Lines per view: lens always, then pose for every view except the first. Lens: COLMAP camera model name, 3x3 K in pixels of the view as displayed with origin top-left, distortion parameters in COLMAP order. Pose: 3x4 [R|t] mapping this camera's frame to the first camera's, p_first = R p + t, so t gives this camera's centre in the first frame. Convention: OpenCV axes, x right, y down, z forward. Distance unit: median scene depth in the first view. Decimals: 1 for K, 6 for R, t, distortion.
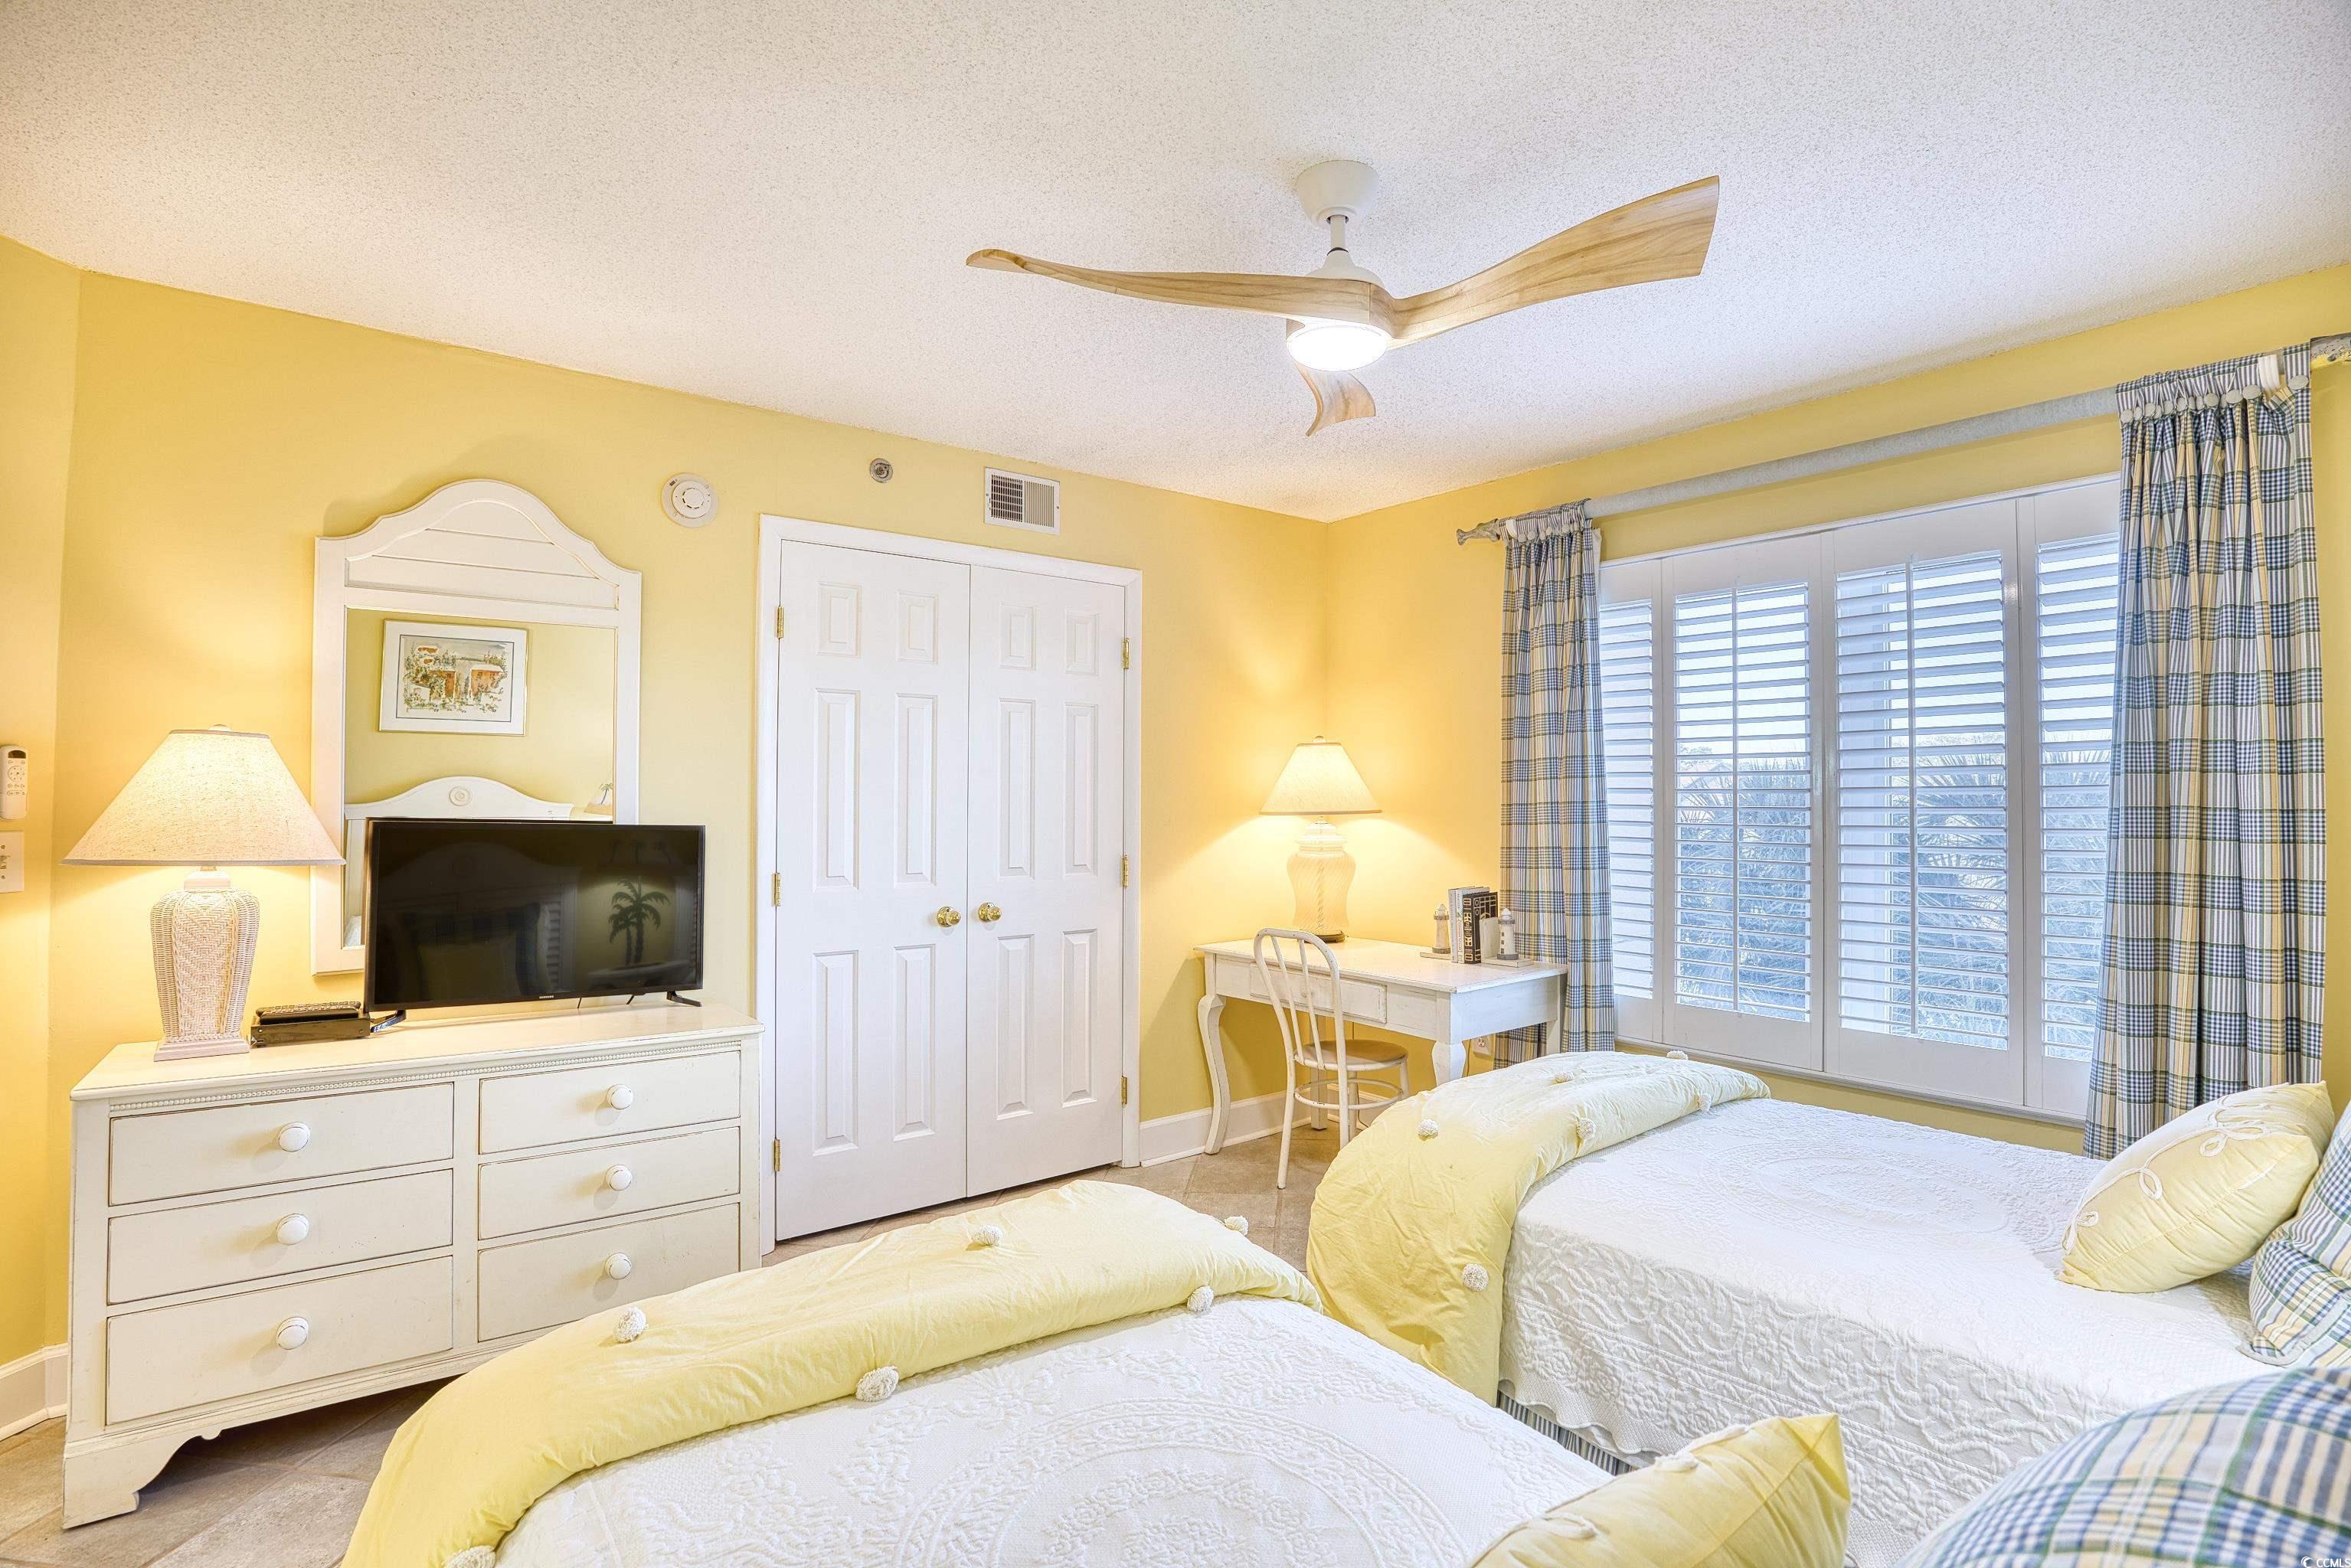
lens RADIAL K [[1165.3, 0, 1148.4], [0, 1165.3, 753.6], [0, 0, 1]] dist [-0.066709, 0.019326]
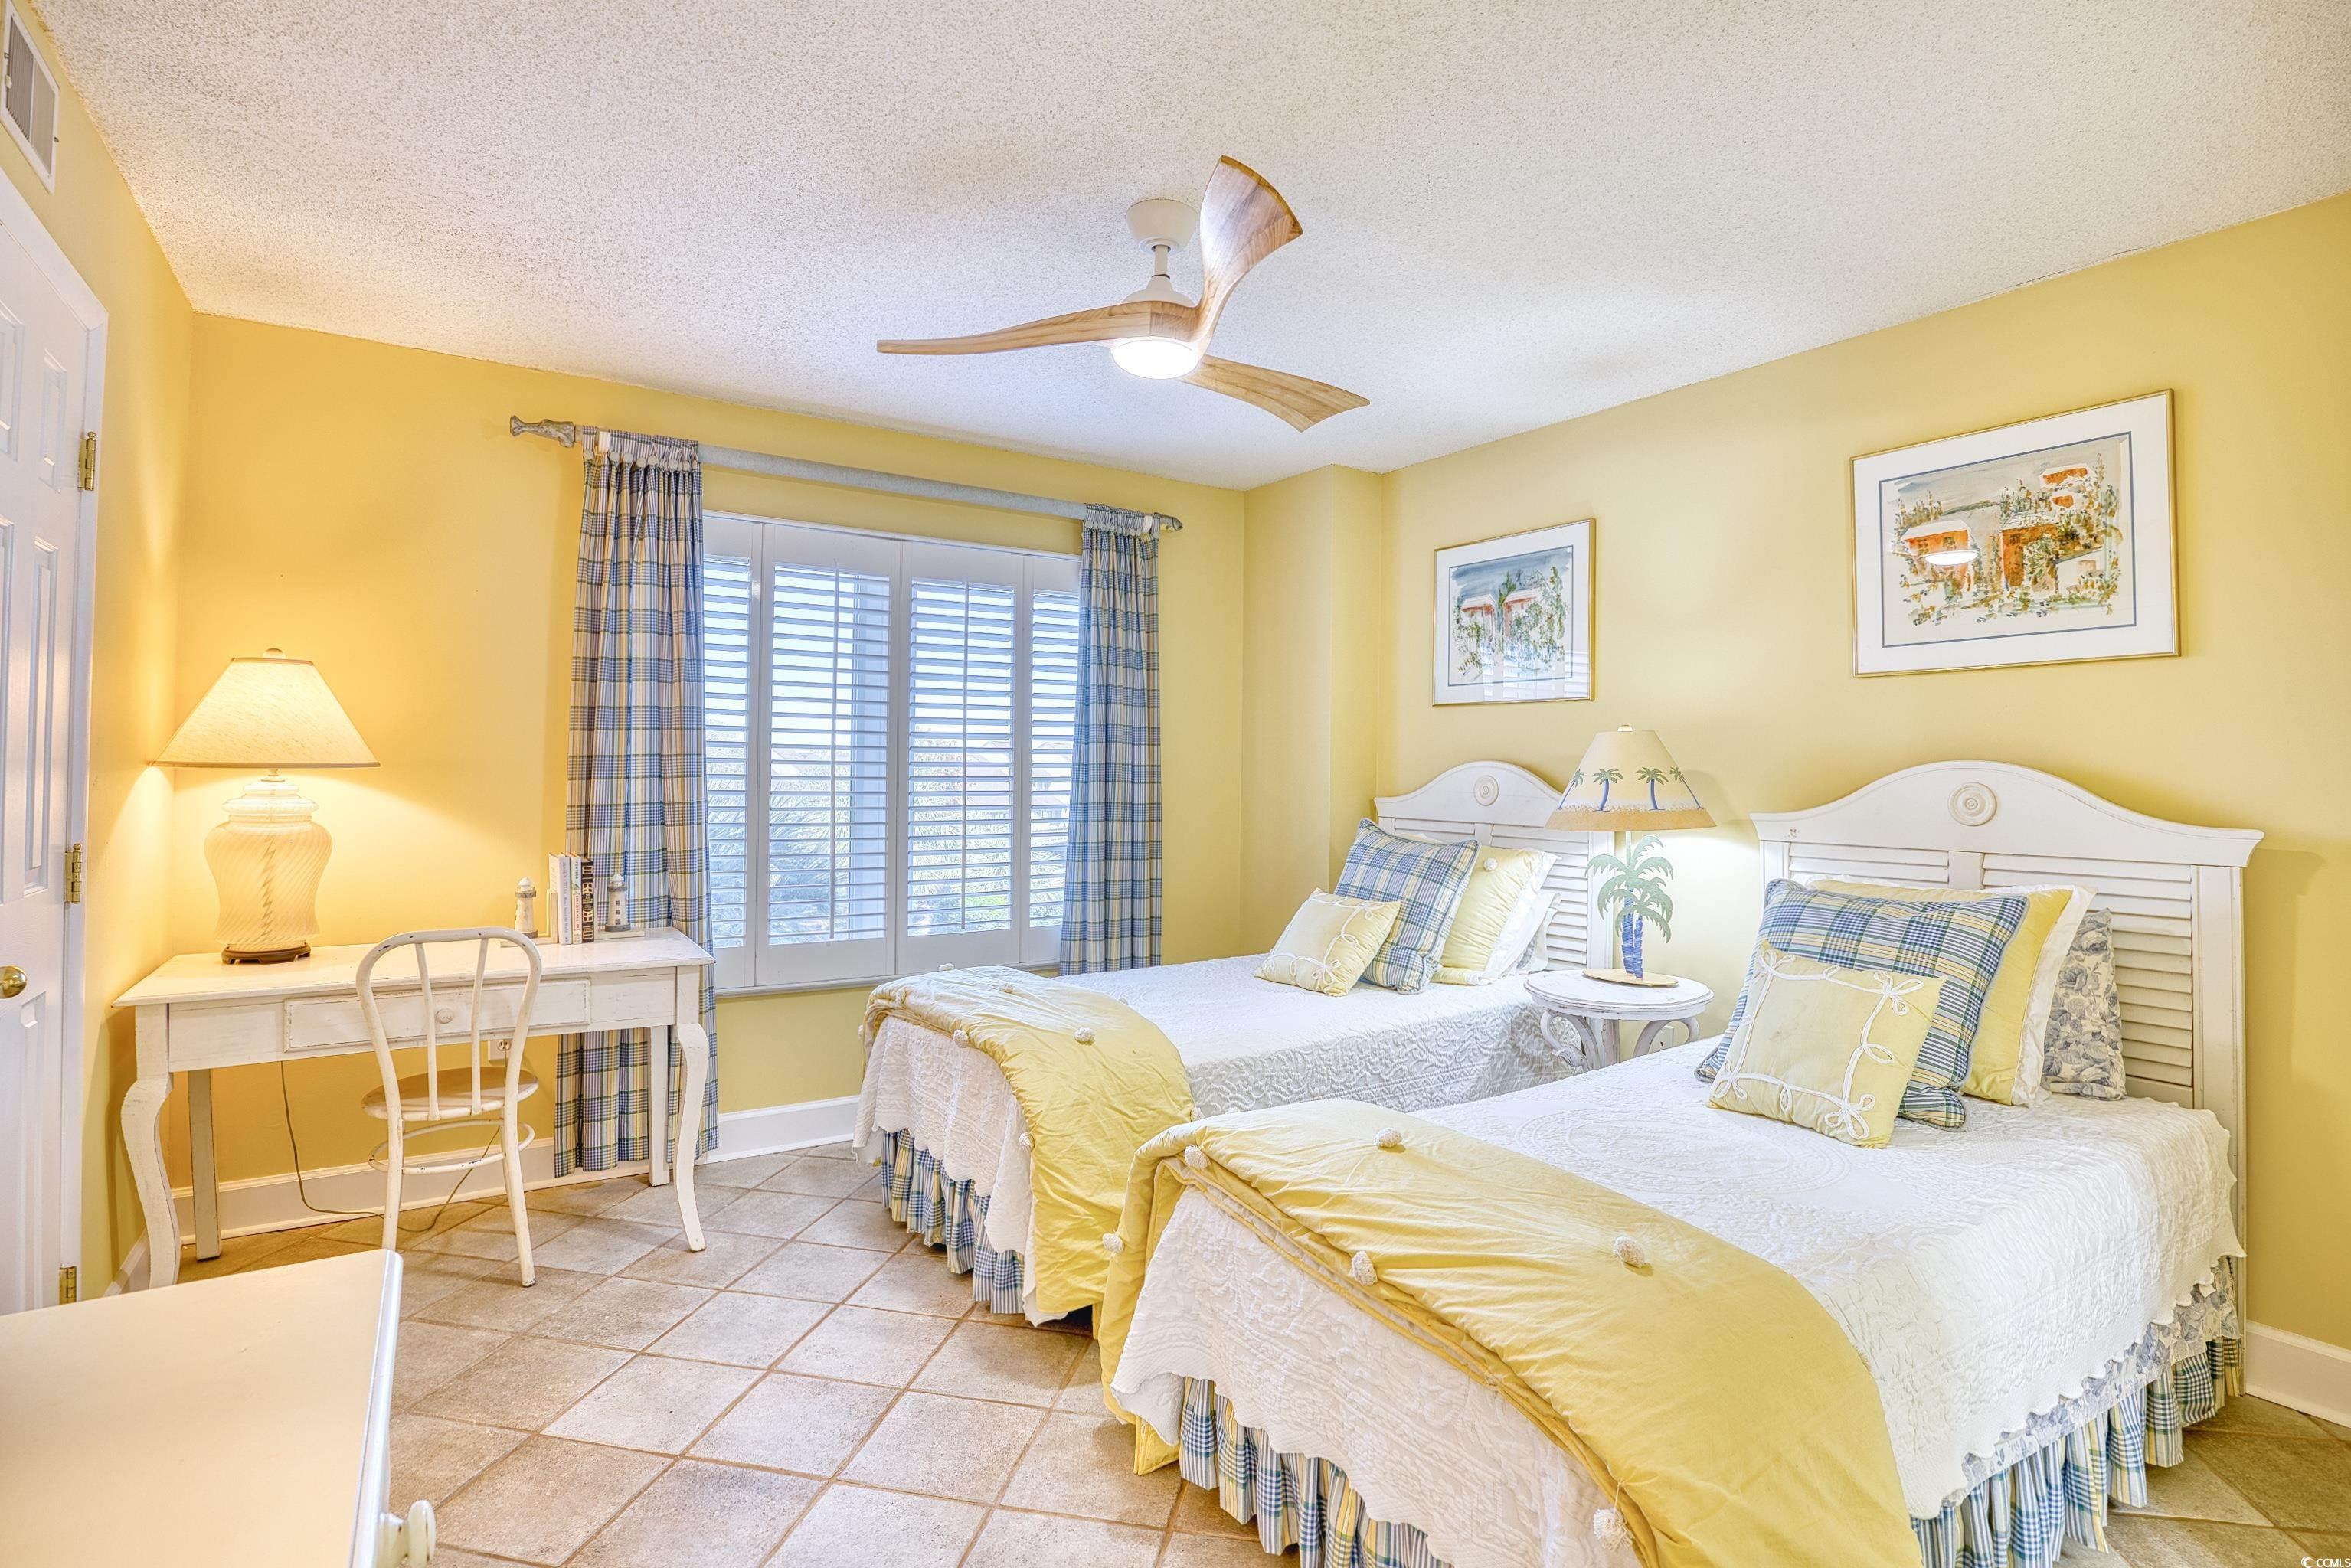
lens RADIAL K [[1133.8, 0, 1182.1], [0, 1133.8, 784.1], [0, 0, 1]] dist [-0.062304, 0.017160]
pose [[0.044797, -0.003271, 0.998991, -0.533672], [-0.041311, 0.999133, 0.005124, 0.043693], [-0.998142, -0.041498, 0.044623, 0.543078]]
